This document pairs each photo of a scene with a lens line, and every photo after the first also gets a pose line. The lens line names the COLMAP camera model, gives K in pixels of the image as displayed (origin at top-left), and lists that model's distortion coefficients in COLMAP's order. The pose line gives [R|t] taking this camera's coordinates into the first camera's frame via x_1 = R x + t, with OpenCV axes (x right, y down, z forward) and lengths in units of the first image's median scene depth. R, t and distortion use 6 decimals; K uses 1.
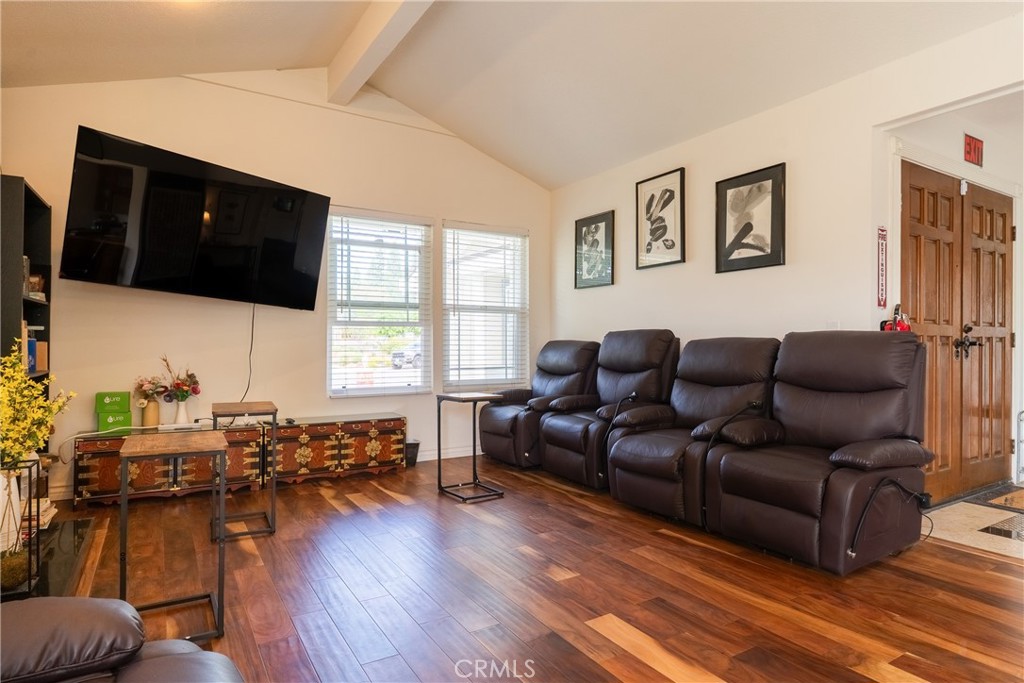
lens RADIAL K [[589.2, 0, 512.0], [0, 589.2, 341.5], [0, 0, 1]] dist [-0.000474, -0.001119]
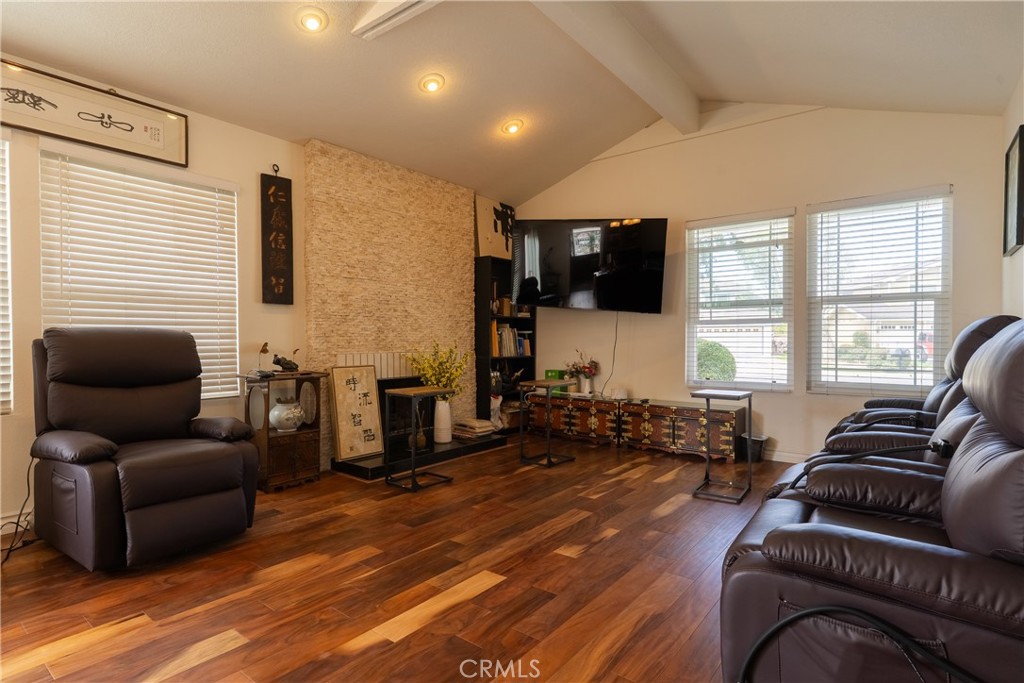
lens RADIAL K [[511.8, 0, 512.0], [0, 511.8, 341.5], [0, 0, 1]] dist [-0.001852, 0.000207]
pose [[0.339860, 0.000966, -0.940475, 0.598537], [0.004953, 0.999984, 0.002817, 0.001391], [0.940463, -0.005616, 0.339850, 0.368263]]
